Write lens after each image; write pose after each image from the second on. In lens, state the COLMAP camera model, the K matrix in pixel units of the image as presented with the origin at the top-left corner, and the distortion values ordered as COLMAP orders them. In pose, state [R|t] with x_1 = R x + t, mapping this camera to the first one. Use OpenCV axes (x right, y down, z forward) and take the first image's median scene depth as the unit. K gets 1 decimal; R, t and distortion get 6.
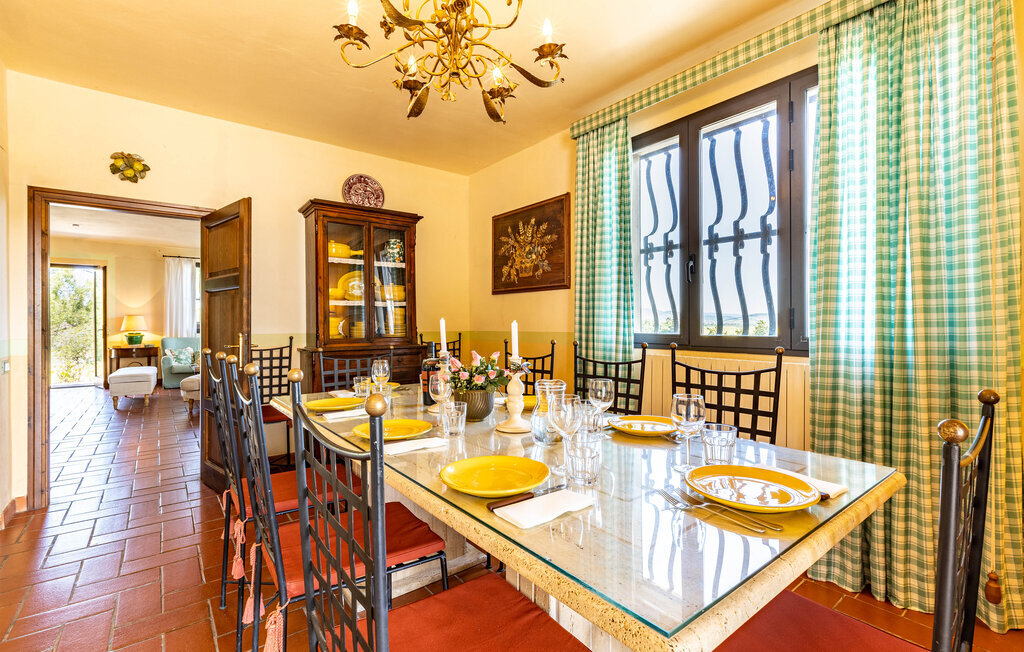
lens RADIAL K [[461.1, 0, 503.3], [0, 461.1, 324.2], [0, 0, 1]] dist [0.000947, 0.000337]
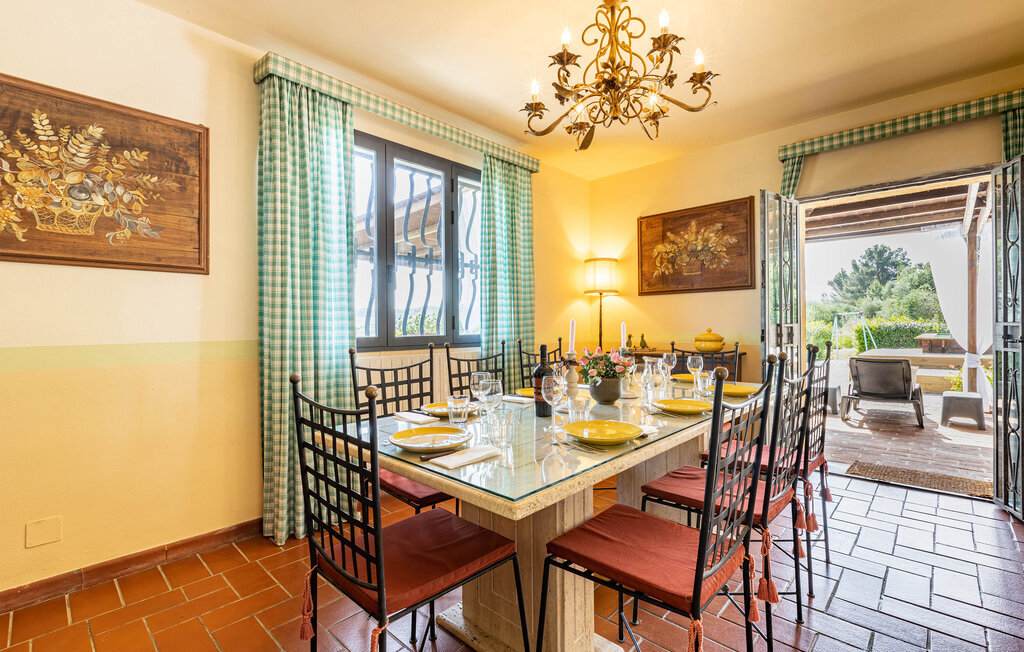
lens RADIAL K [[461.1, 0, 506.5], [0, 461.1, 326.5], [0, 0, 1]] dist [0.000947, 0.000337]
pose [[-0.176588, 0.007950, 0.984253, -0.555013], [0.019151, 0.999806, -0.004640, 0.004547], [-0.984098, 0.018030, -0.176706, 0.691937]]
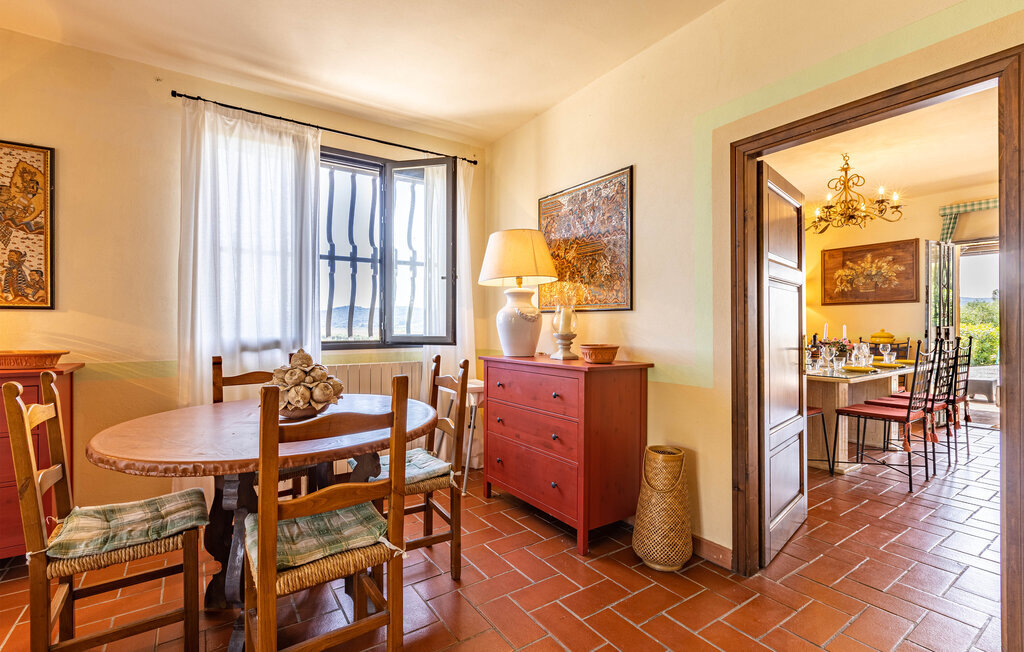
lens RADIAL K [[461.1, 0, 514.1], [0, 461.1, 326.8], [0, 0, 1]] dist [0.000947, 0.000337]
pose [[0.027747, 0.007375, 0.999588, -1.306726], [0.008654, 0.999934, -0.007618, 0.006342], [-0.999578, 0.008862, 0.027682, 1.353016]]
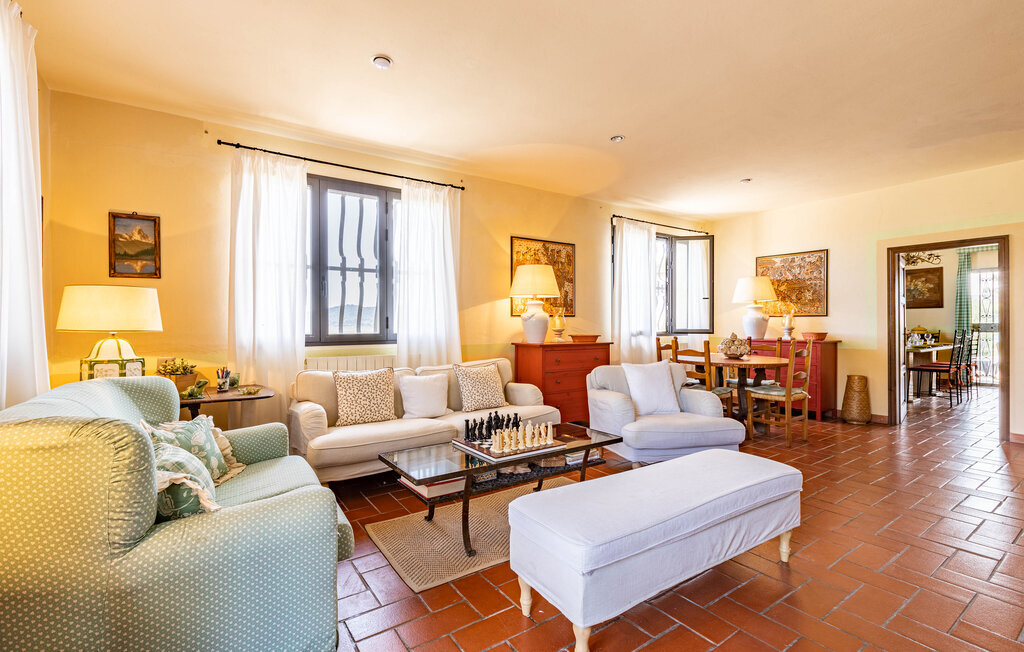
lens RADIAL K [[461.1, 0, 499.7], [0, 461.1, 331.7], [0, 0, 1]] dist [0.000947, 0.000337]
pose [[0.027700, -0.005502, 0.999601, -2.374556], [0.011699, 0.999918, 0.005179, 0.008374], [-0.999548, 0.011550, 0.027762, 2.469627]]
